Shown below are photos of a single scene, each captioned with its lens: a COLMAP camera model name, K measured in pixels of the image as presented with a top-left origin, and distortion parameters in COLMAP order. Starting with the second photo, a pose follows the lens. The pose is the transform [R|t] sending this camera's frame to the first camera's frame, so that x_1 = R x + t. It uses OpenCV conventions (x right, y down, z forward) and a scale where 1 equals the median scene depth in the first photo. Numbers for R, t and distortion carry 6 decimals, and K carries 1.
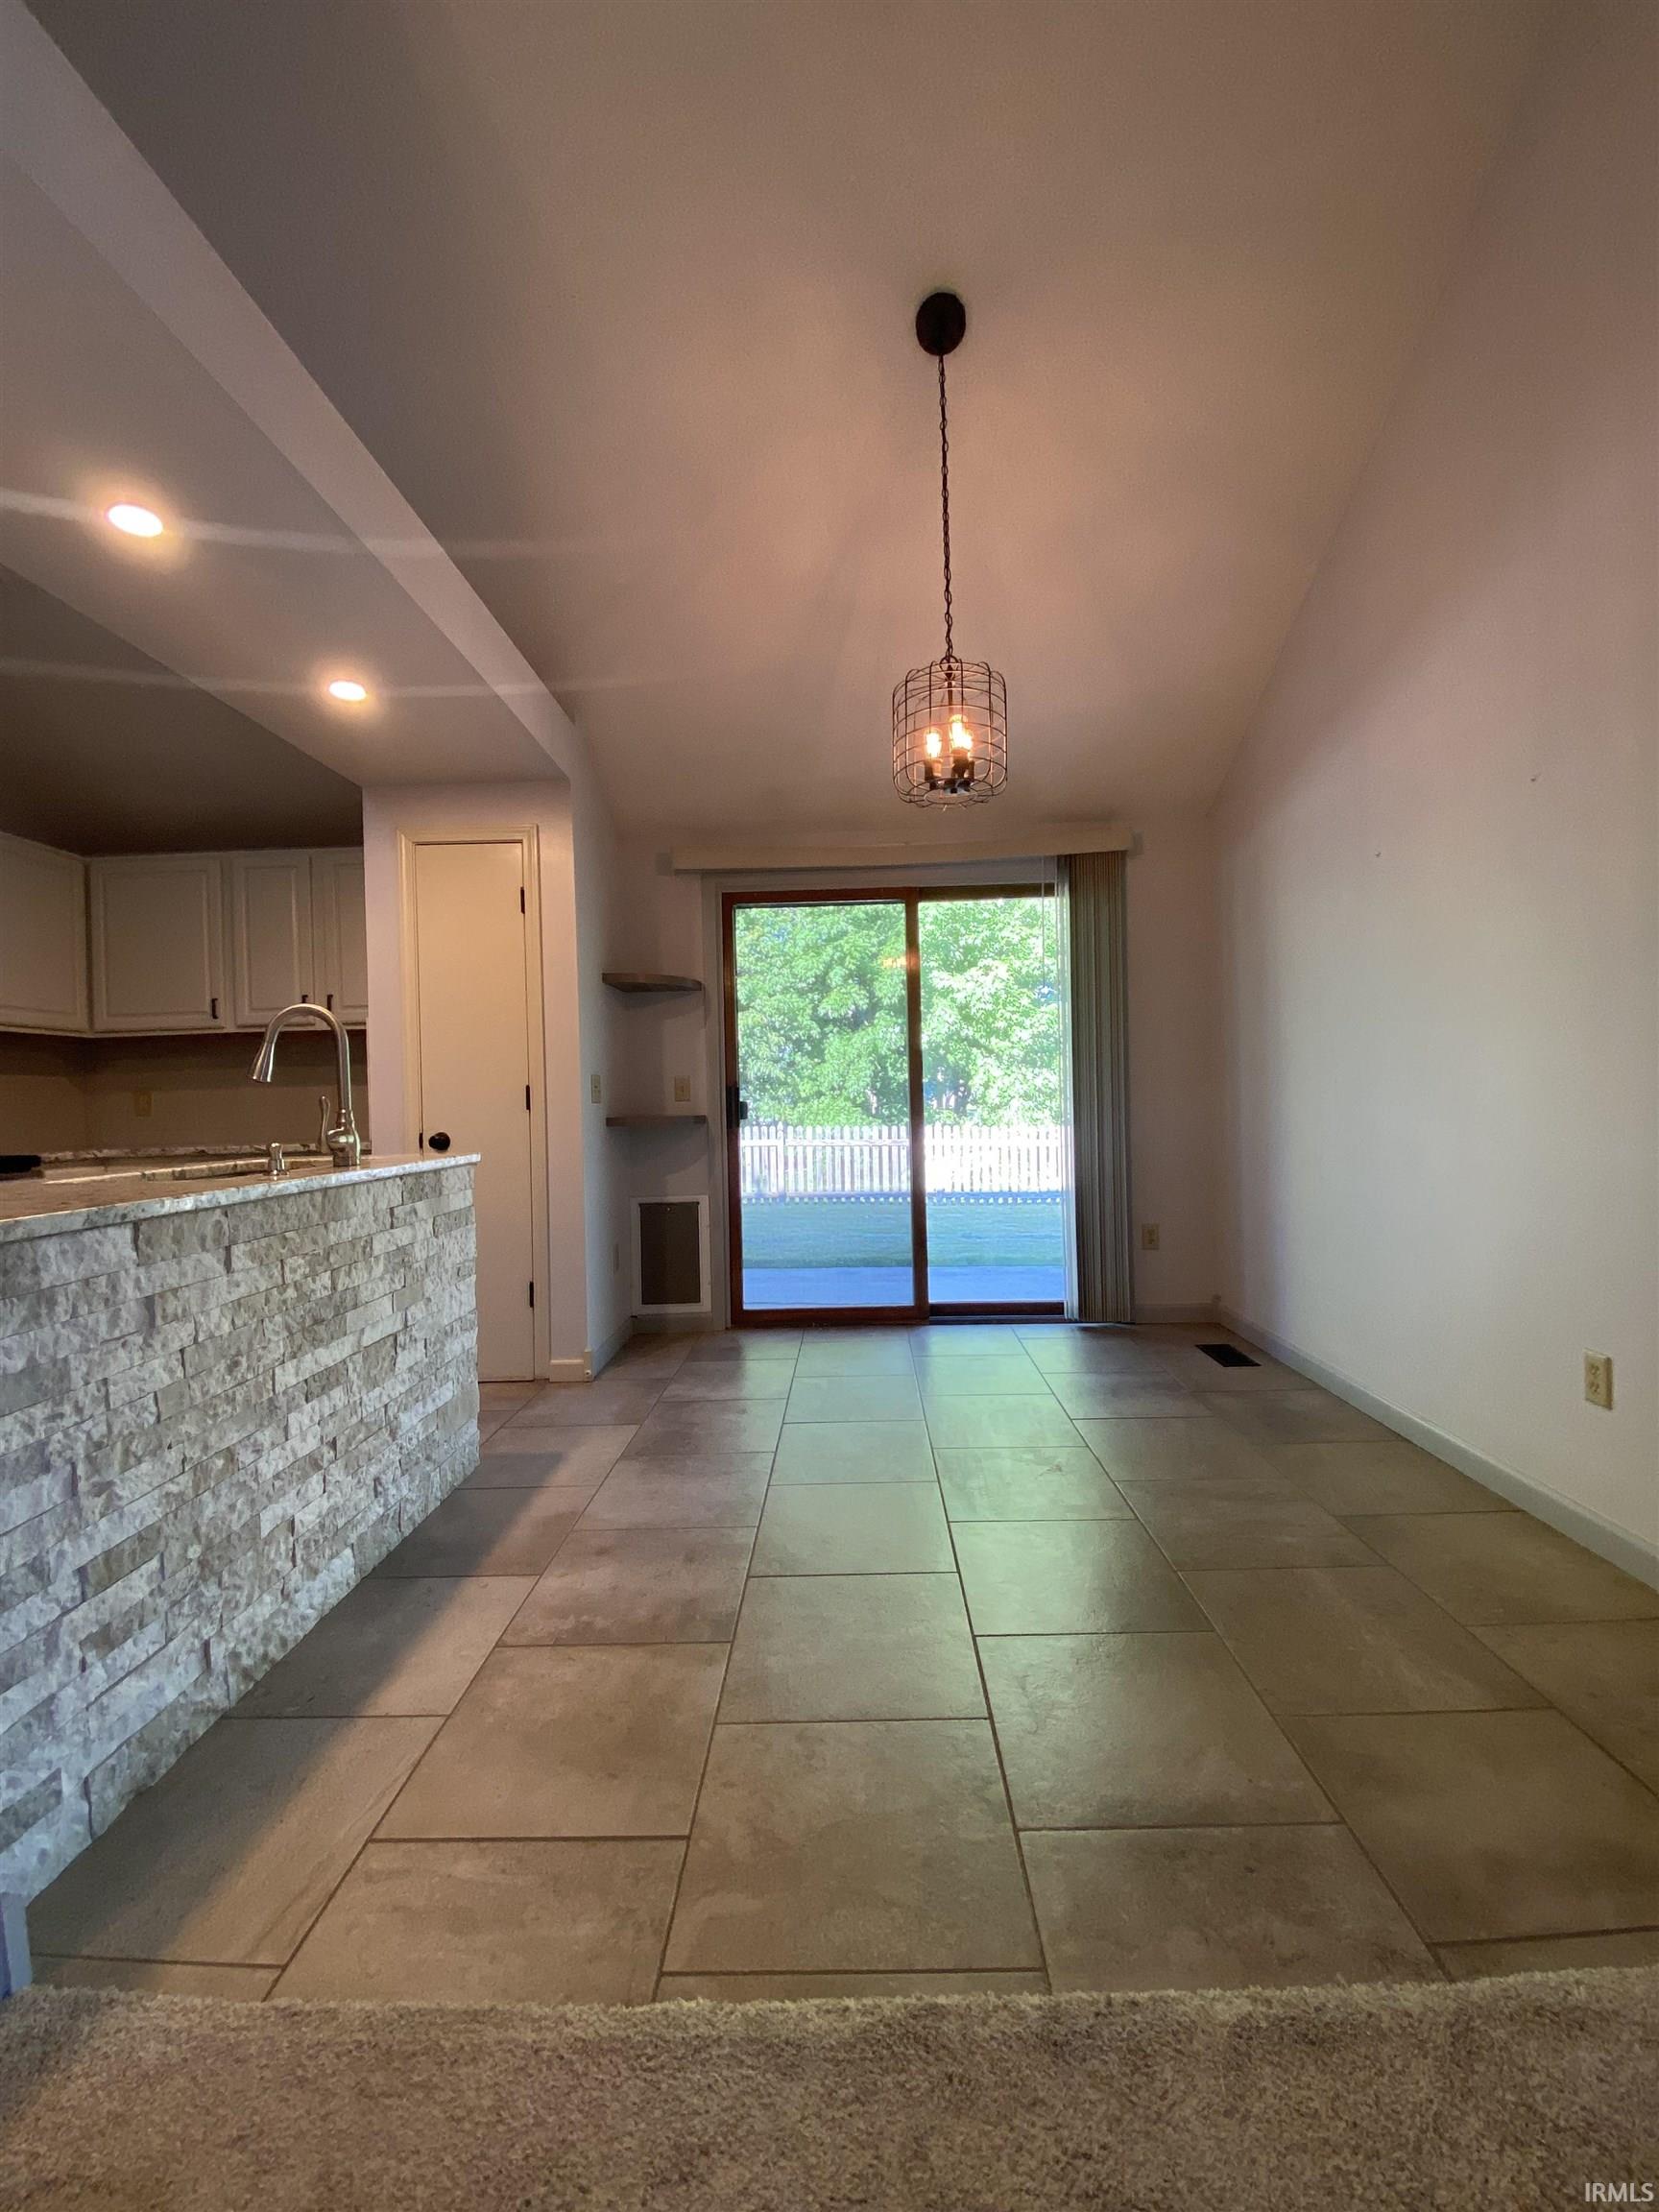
lens RADIAL K [[882.6, 0, 837.4], [0, 882.6, 1114.9], [0, 0, 1]] dist [-0.025498, -0.000220]
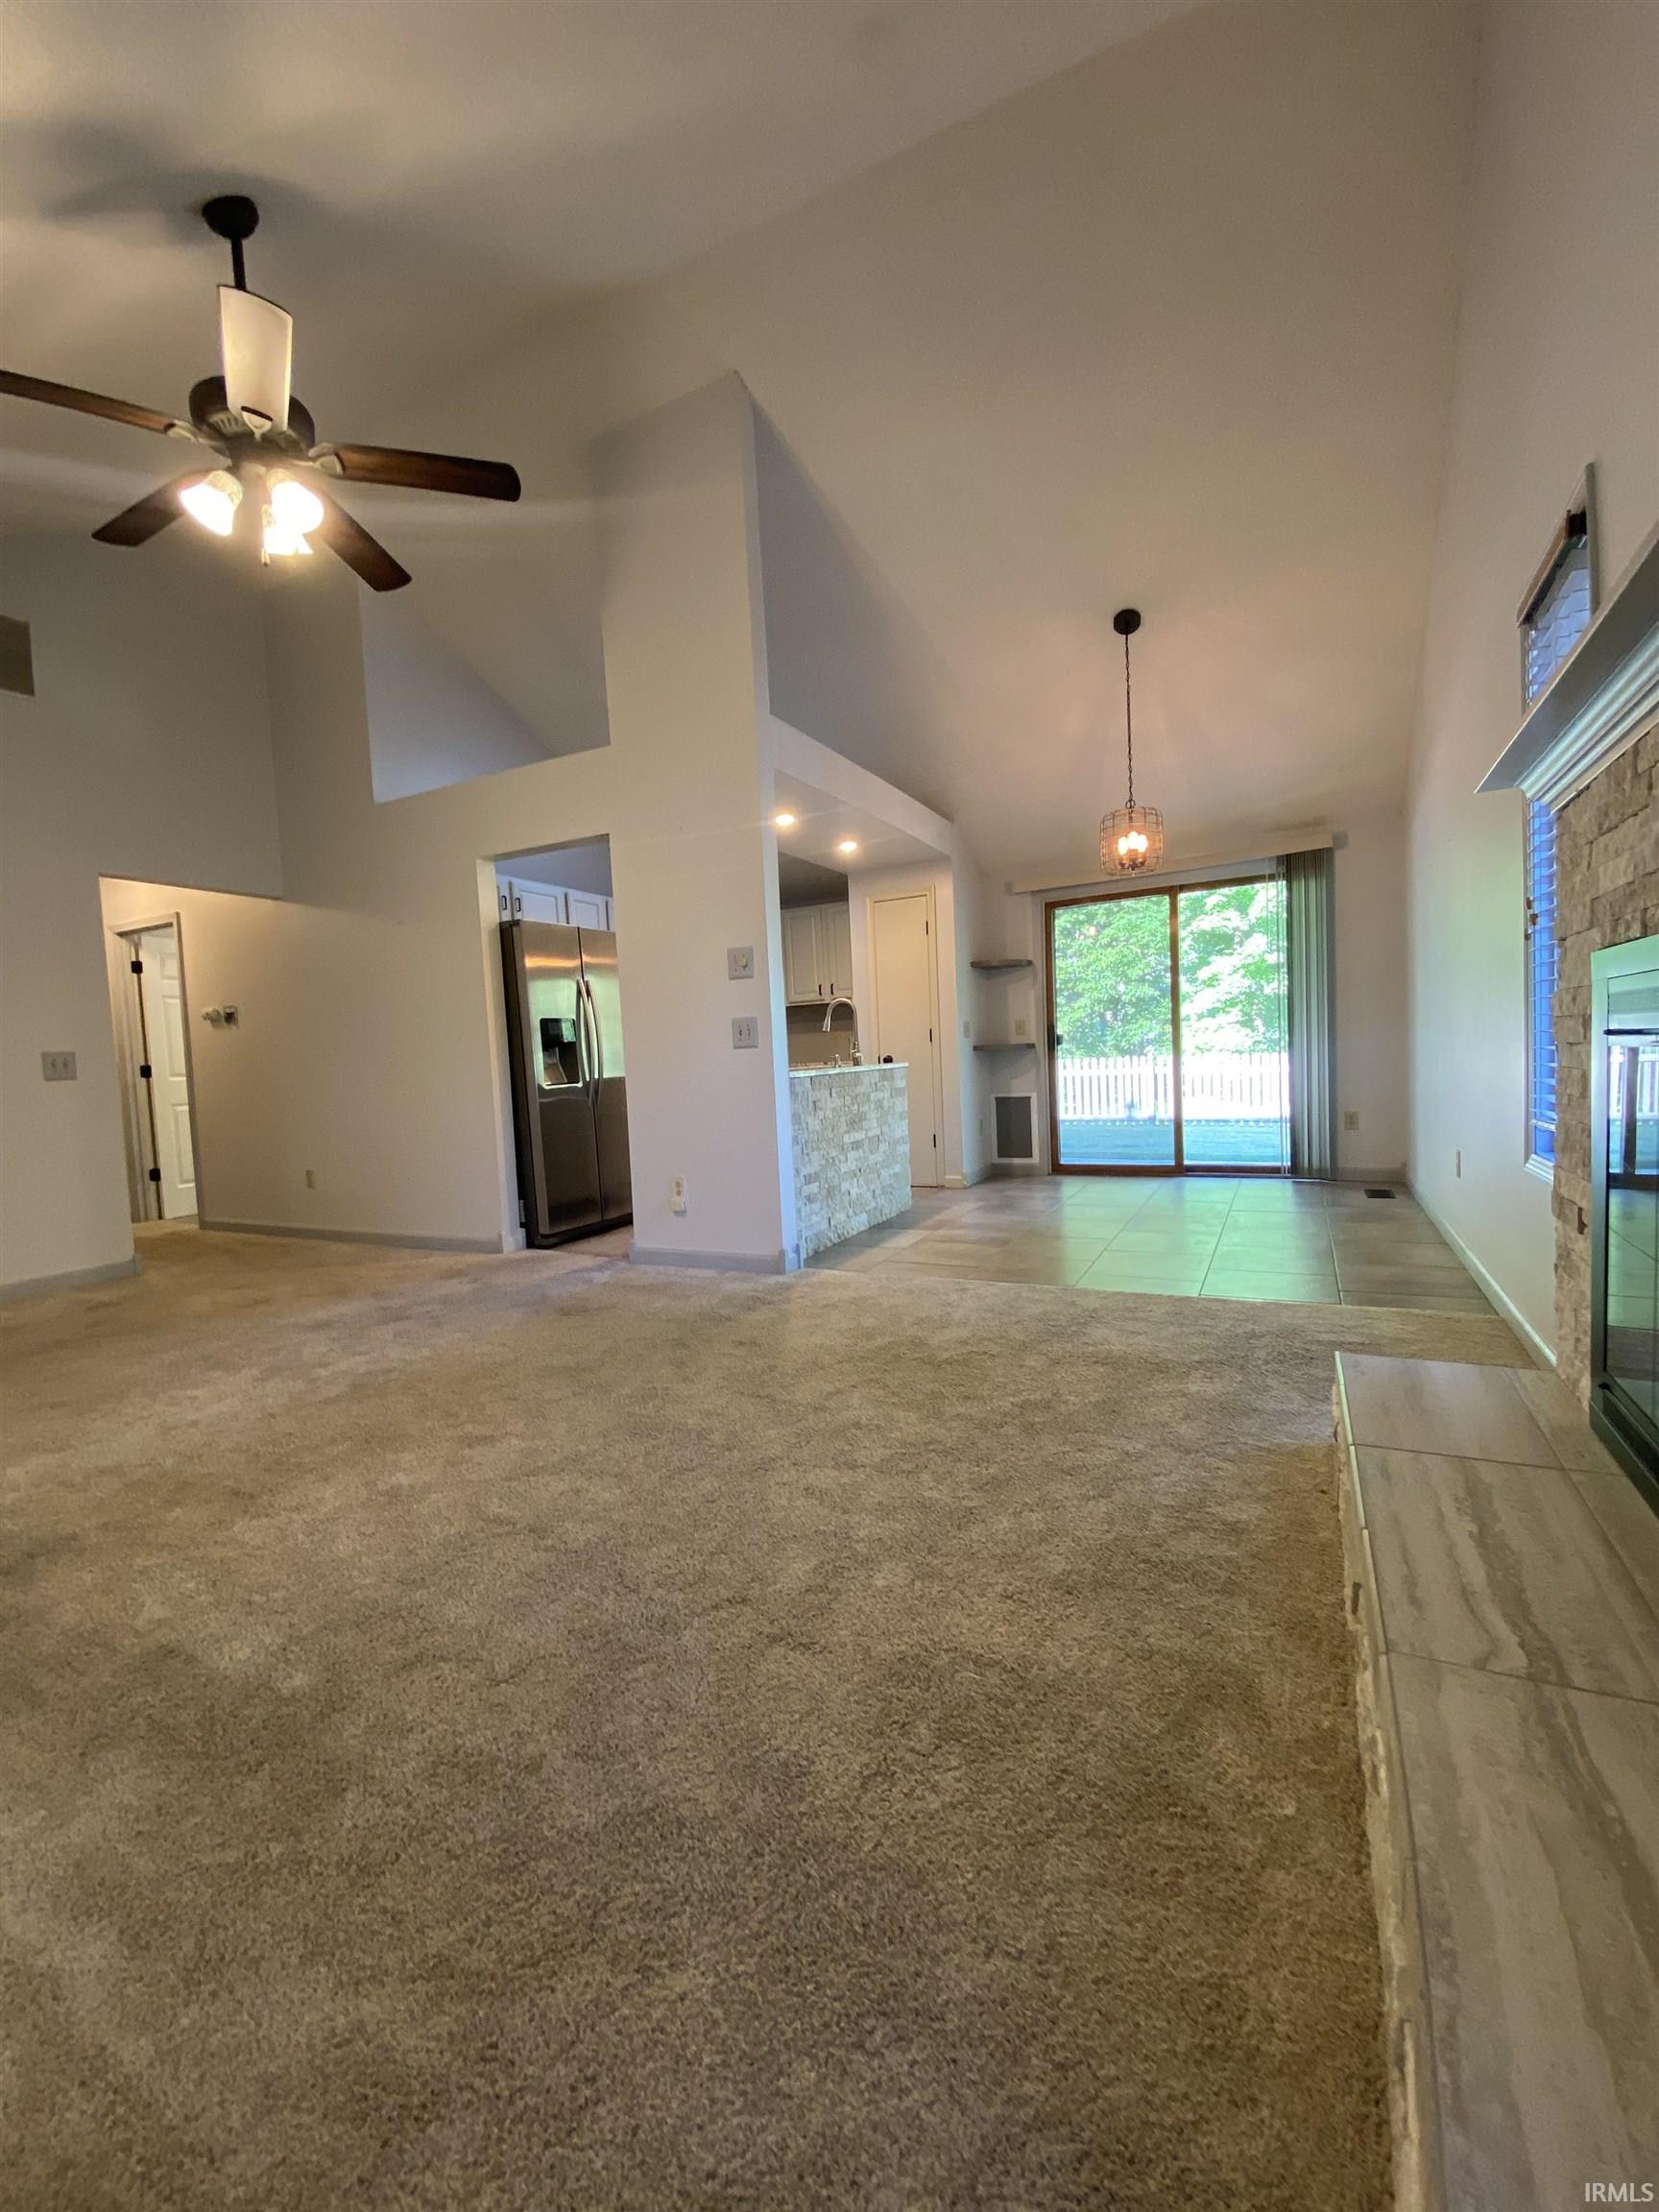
lens RADIAL K [[896.3, 0, 837.1], [0, 896.3, 1112.1], [0, 0, 1]] dist [0.035564, -0.000179]
pose [[0.903350, 0.005536, -0.428868, 0.253728], [0.020338, 0.998239, 0.055725, 0.029998], [0.428421, -0.059062, 0.901647, -0.721065]]
